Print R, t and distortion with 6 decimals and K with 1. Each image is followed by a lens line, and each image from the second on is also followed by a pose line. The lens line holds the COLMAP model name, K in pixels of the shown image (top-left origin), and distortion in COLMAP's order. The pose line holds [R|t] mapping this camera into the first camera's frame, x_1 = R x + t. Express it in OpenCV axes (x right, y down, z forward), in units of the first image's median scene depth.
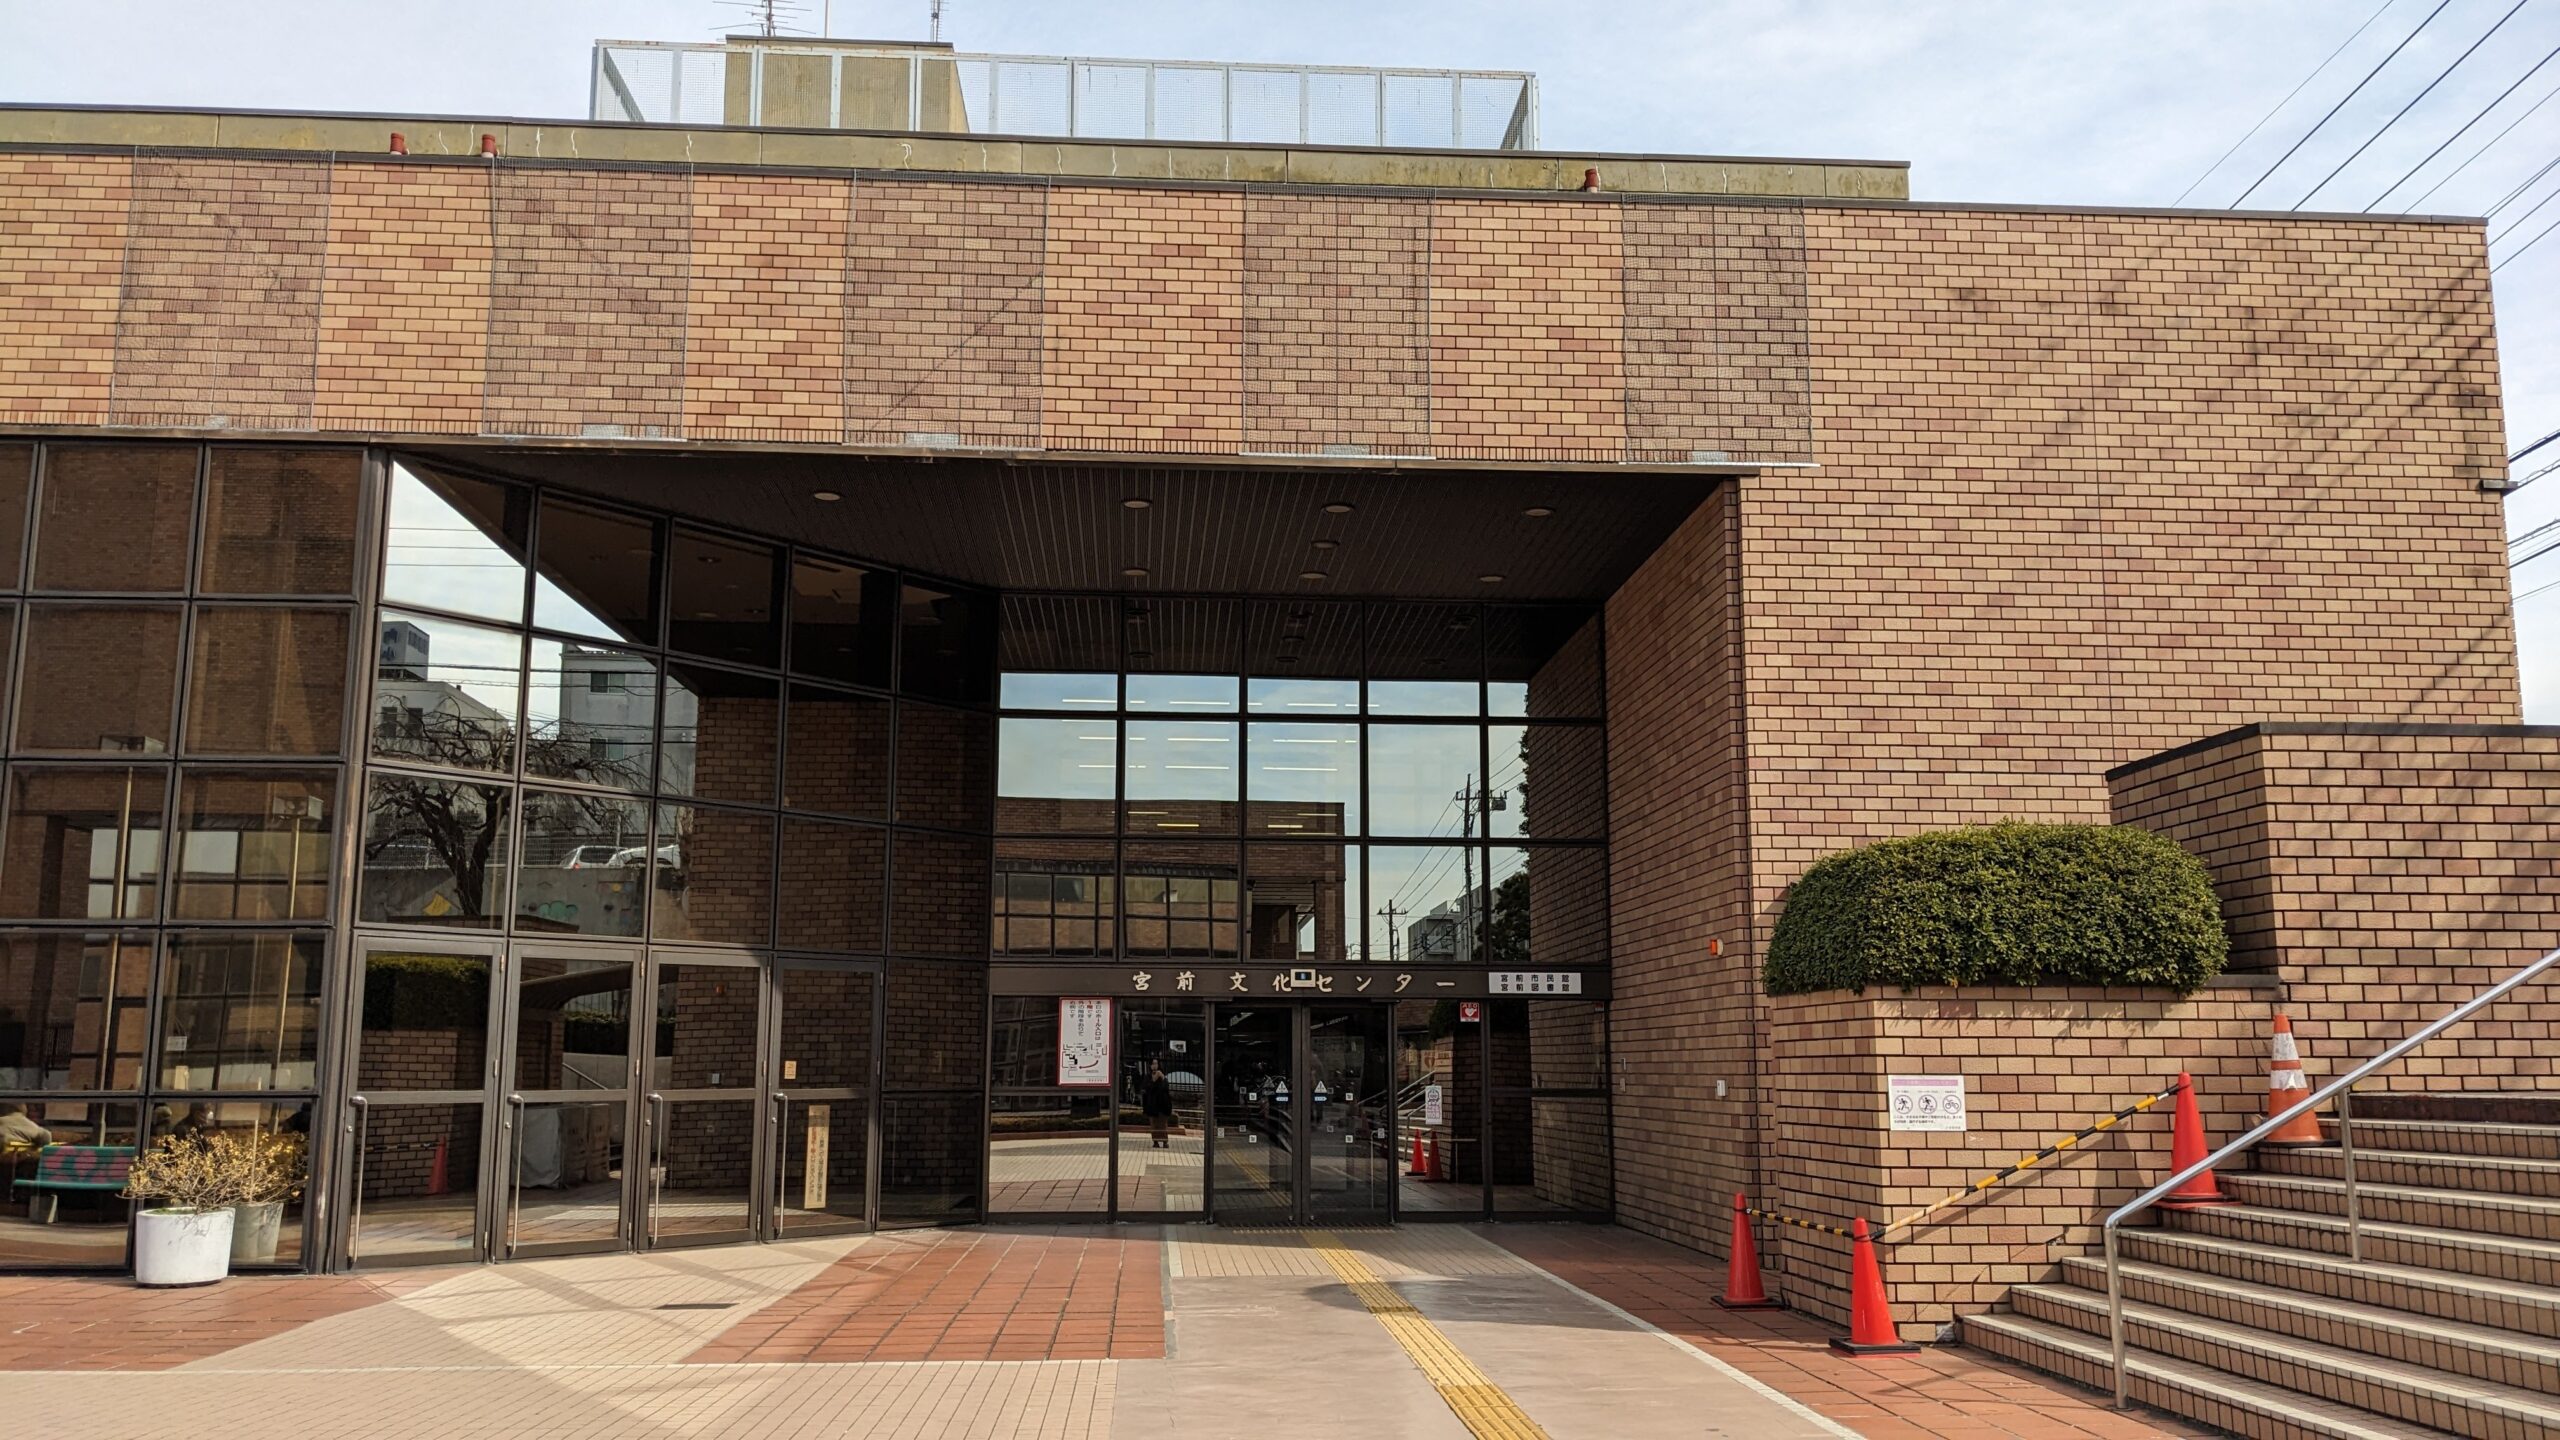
lens RADIAL K [[2041.1, 0, 1284.0], [0, 2041.1, 707.3], [0, 0, 1]] dist [0.009821, -0.027432]
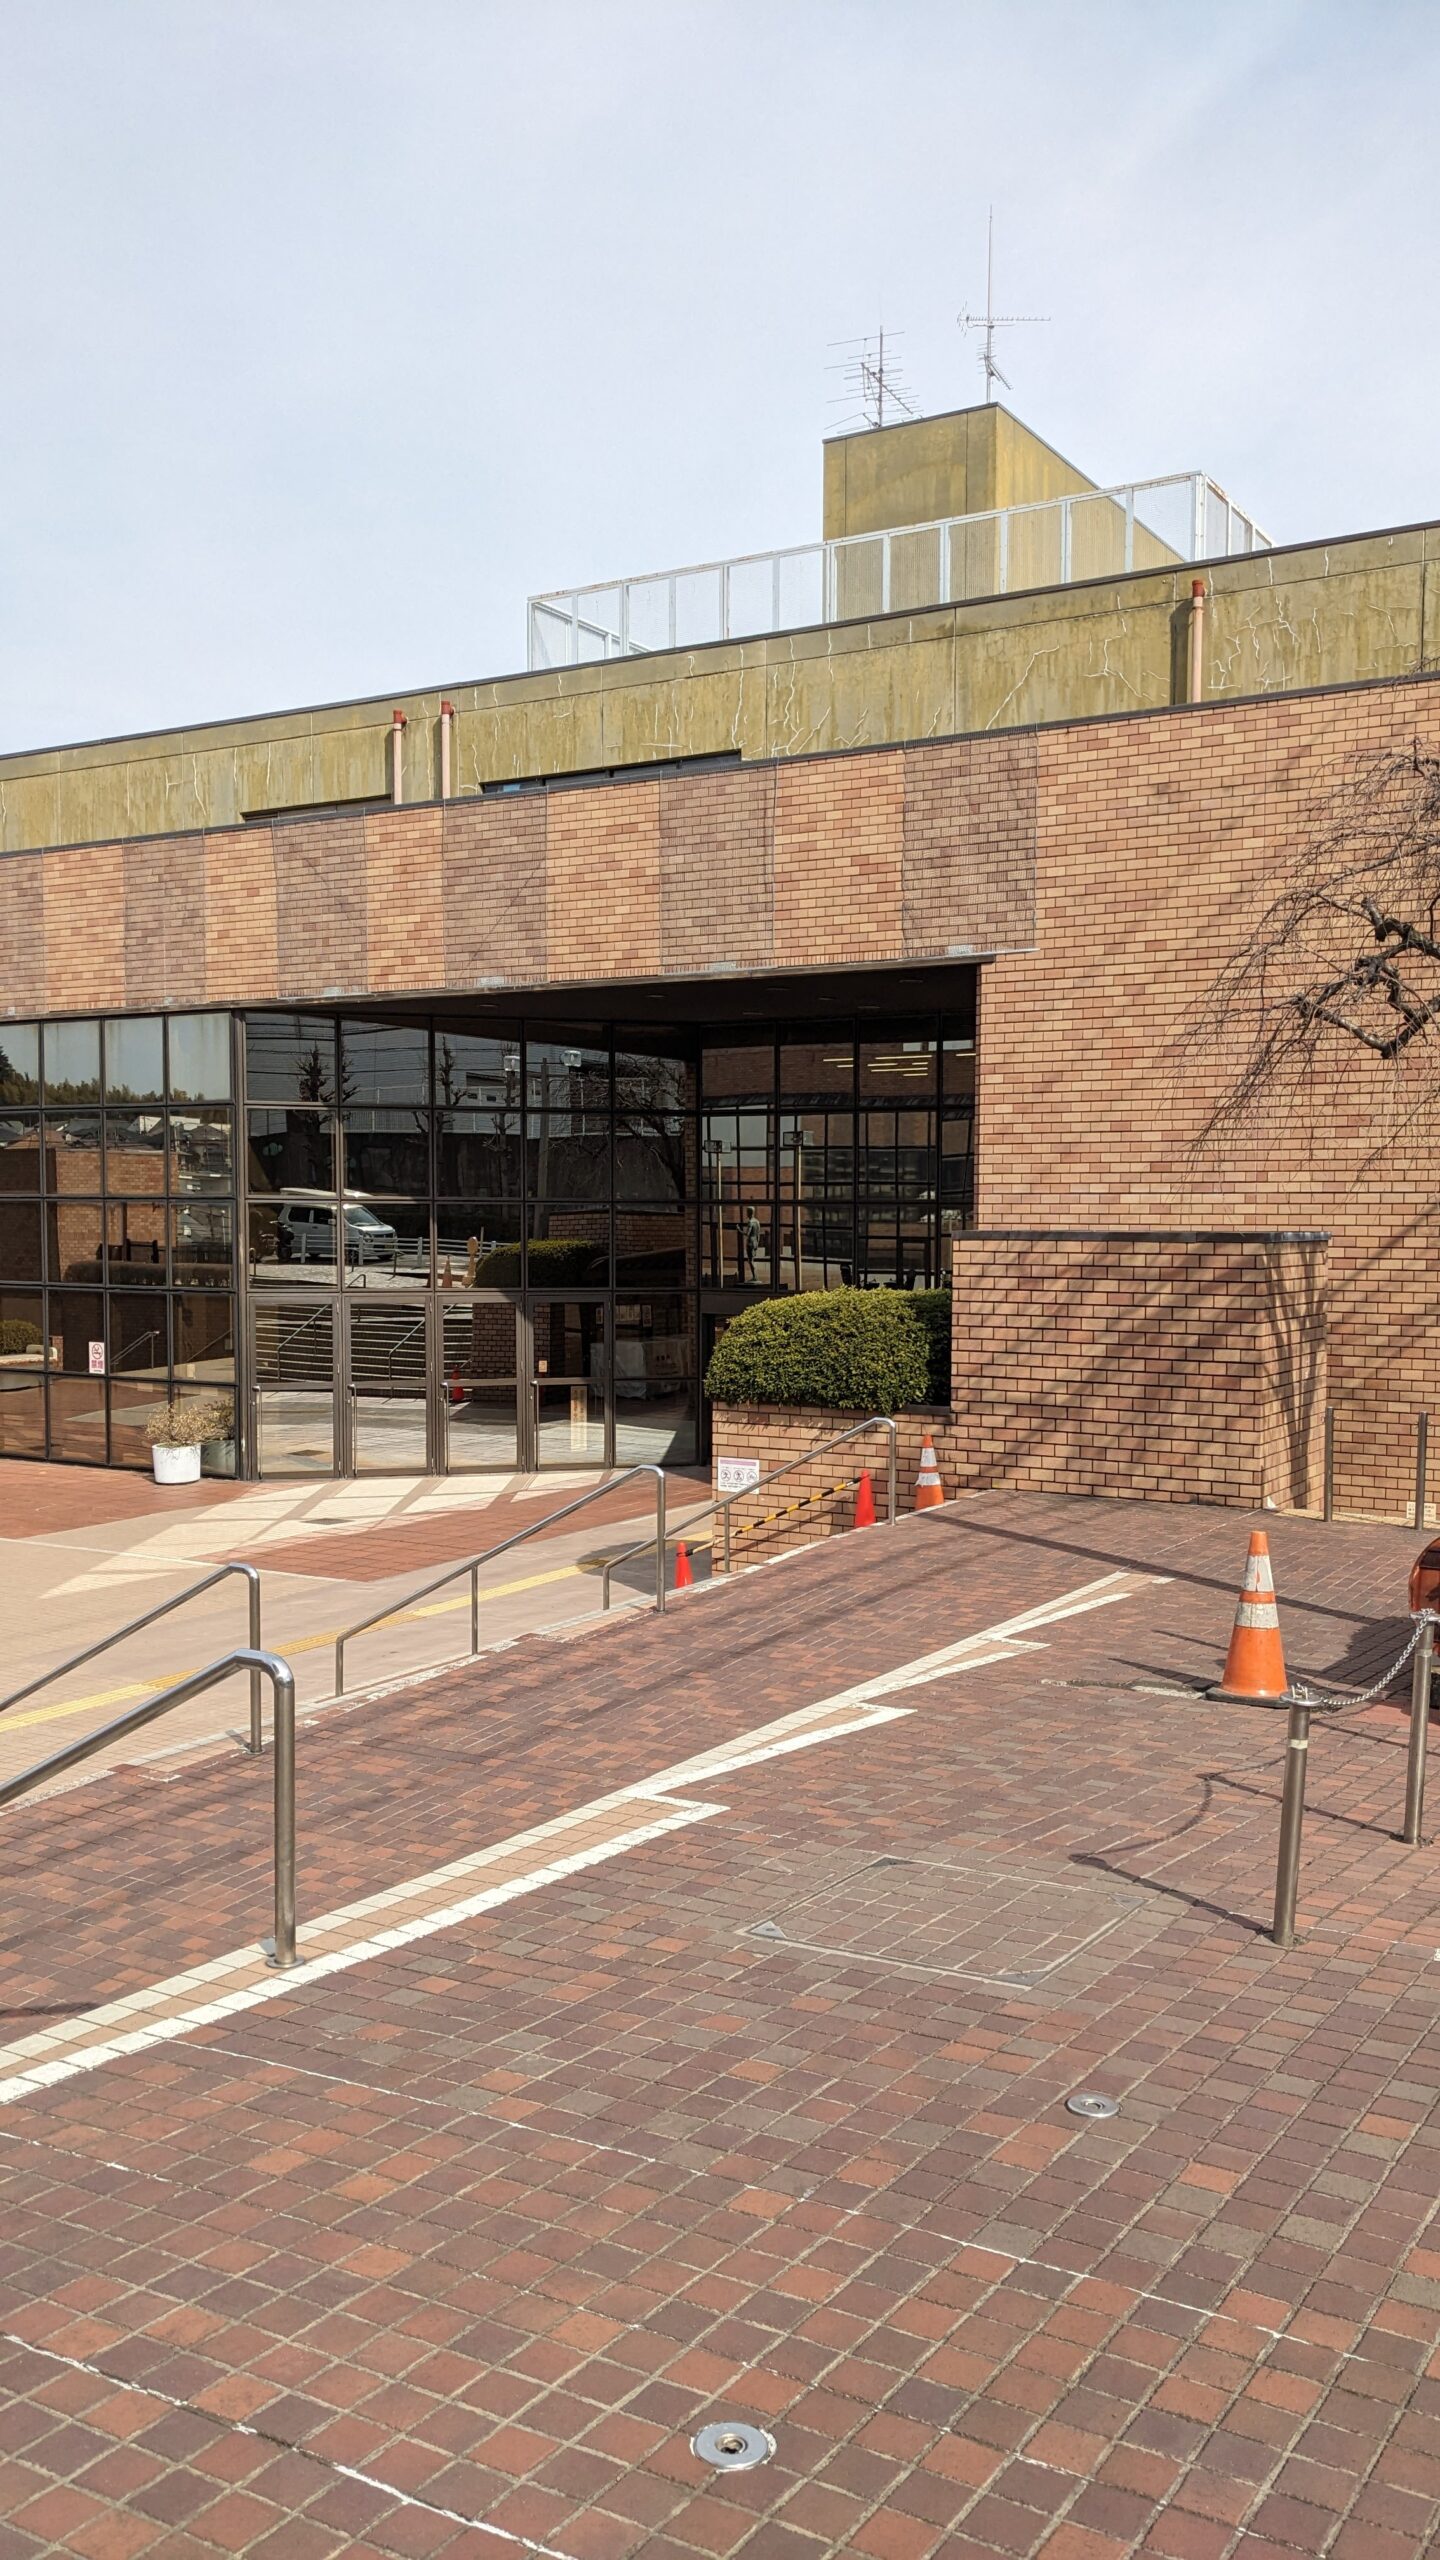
lens RADIAL K [[2085.1, 0, 724.6], [0, 2085.1, 1286.9], [0, 0, 1]] dist [0.005974, 0.002792]
pose [[0.814828, 0.022211, -0.579277, 0.859935], [0.102542, 0.977986, 0.181736, -0.169452], [0.570561, -0.207484, 0.794613, -0.181282]]
